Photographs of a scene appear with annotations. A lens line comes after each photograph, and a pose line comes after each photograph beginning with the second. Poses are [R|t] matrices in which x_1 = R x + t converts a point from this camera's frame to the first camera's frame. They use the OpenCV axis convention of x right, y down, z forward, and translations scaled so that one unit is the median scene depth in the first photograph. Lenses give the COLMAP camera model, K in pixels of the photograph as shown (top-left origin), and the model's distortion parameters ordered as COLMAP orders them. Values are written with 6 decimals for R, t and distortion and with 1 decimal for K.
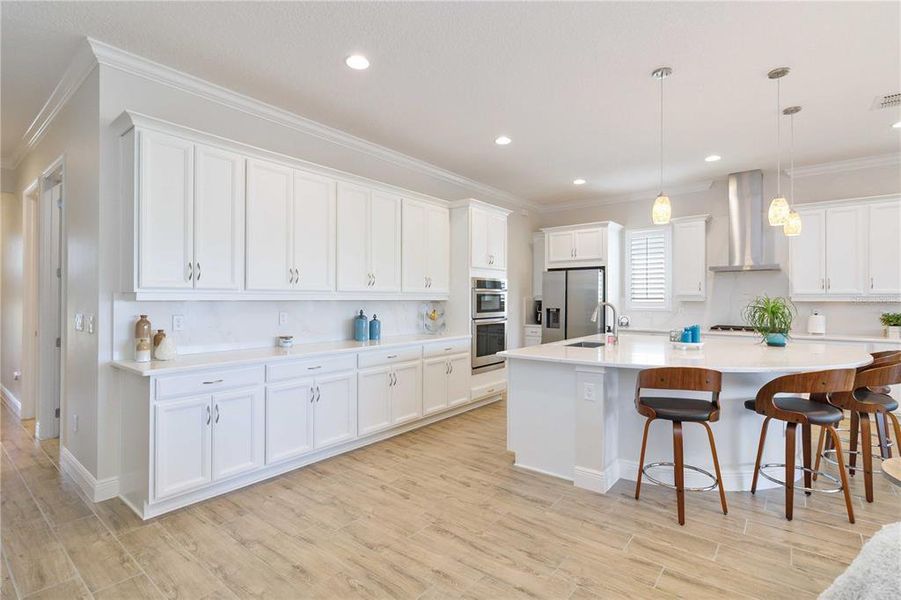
lens RADIAL K [[431.1, 0, 452.6], [0, 431.1, 295.9], [0, 0, 1]] dist [0.000877, 0.000122]
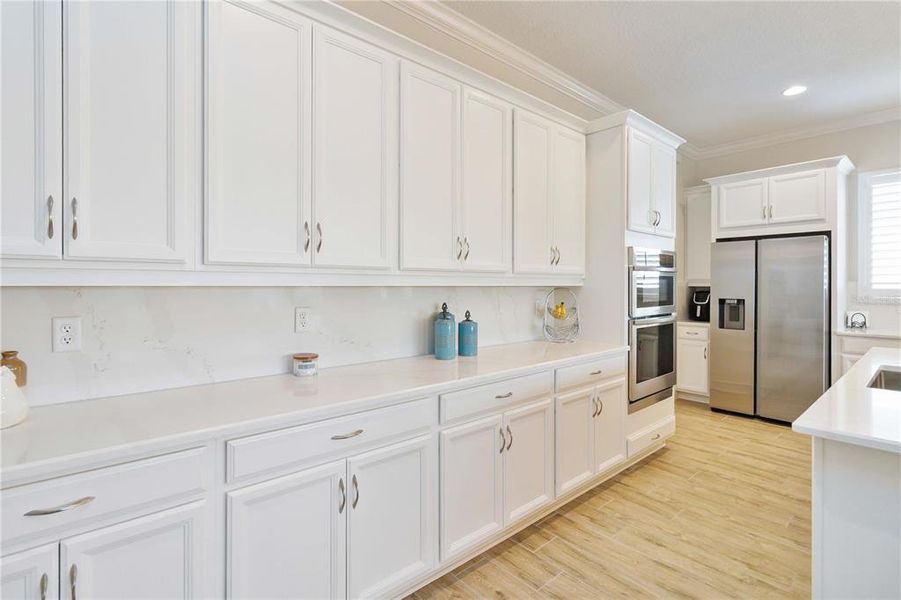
lens RADIAL K [[424.7, 0, 449.8], [0, 424.7, 284.3], [0, 0, 1]] dist [-0.000051, -0.000054]
pose [[0.983341, 0.000718, -0.181769, -0.099149], [0.000588, 0.999974, 0.007135, 0.003534], [0.181769, -0.007123, 0.983315, 0.432807]]
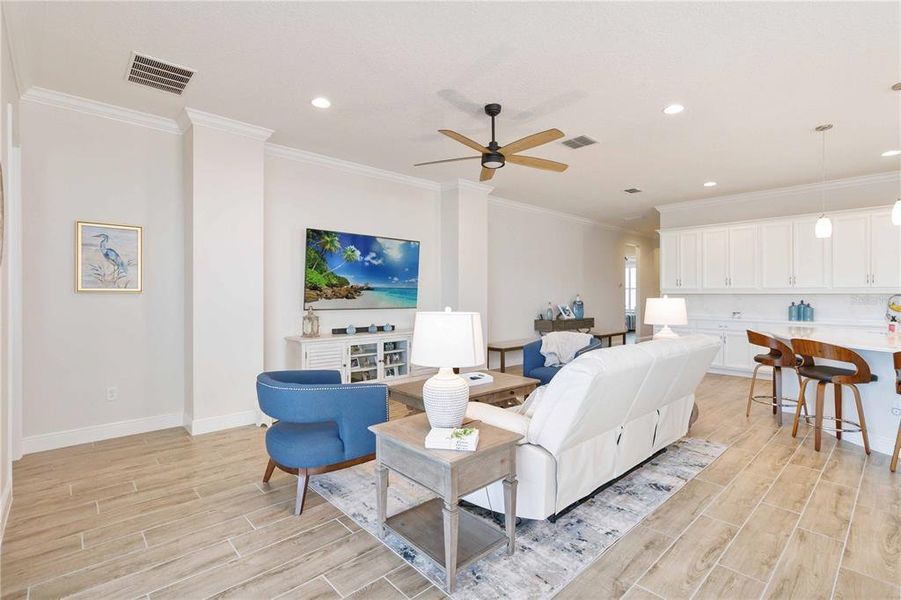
lens RADIAL K [[421.6, 0, 451.2], [0, 421.6, 293.4], [0, 0, 1]] dist [0.001734, 0.000538]
pose [[-0.150033, -0.003297, -0.988676, 1.376637], [0.007447, 0.999962, -0.004465, 0.006383], [0.988653, -0.008032, -0.150002, 0.017884]]
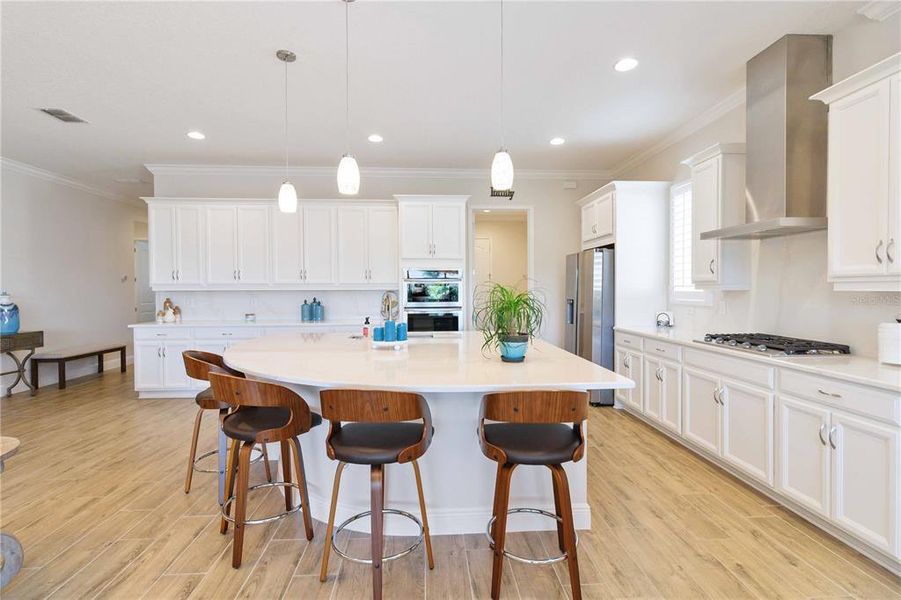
lens RADIAL K [[420.6, 0, 449.0], [0, 420.6, 293.5], [0, 0, 1]] dist [0.002403, 0.000824]
pose [[0.668305, 0.003551, -0.743879, 0.989230], [0.009913, 0.999857, 0.013678, 0.006012], [0.743822, -0.016515, 0.668174, 0.434935]]
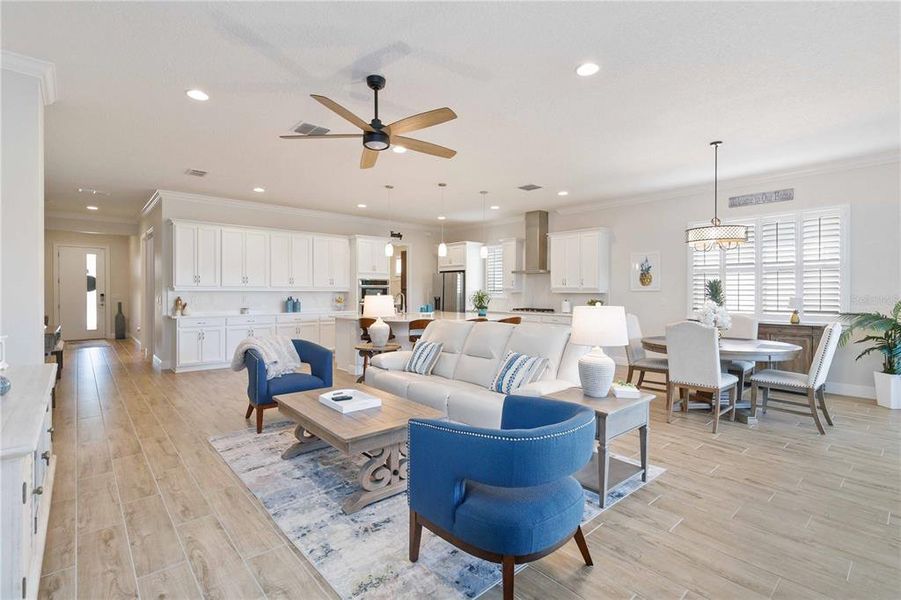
lens RADIAL K [[421.6, 0, 451.2], [0, 421.6, 293.4], [0, 0, 1]] dist [0.001734, 0.000538]
pose [[0.985613, 0.002077, -0.169004, 0.794630], [-0.000379, 0.999949, 0.010079, 0.000089], [0.169016, -0.009870, 0.985564, -0.722404]]
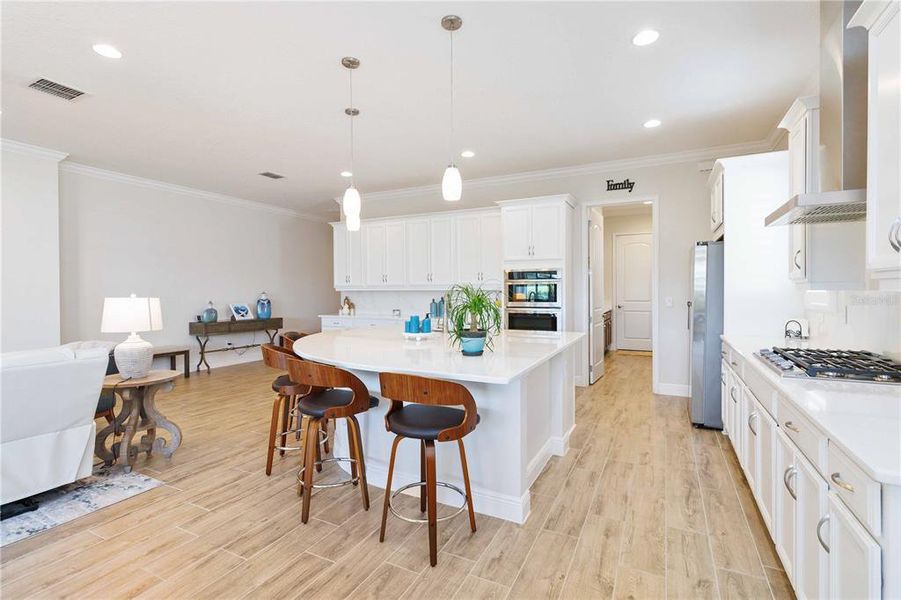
lens RADIAL K [[420.6, 0, 449.0], [0, 420.6, 293.5], [0, 0, 1]] dist [0.002403, 0.000824]
pose [[0.199530, 0.004829, -0.979880, 1.214739], [0.010852, 0.999916, 0.007137, 0.009855], [0.979832, -0.012058, 0.199461, 0.707314]]
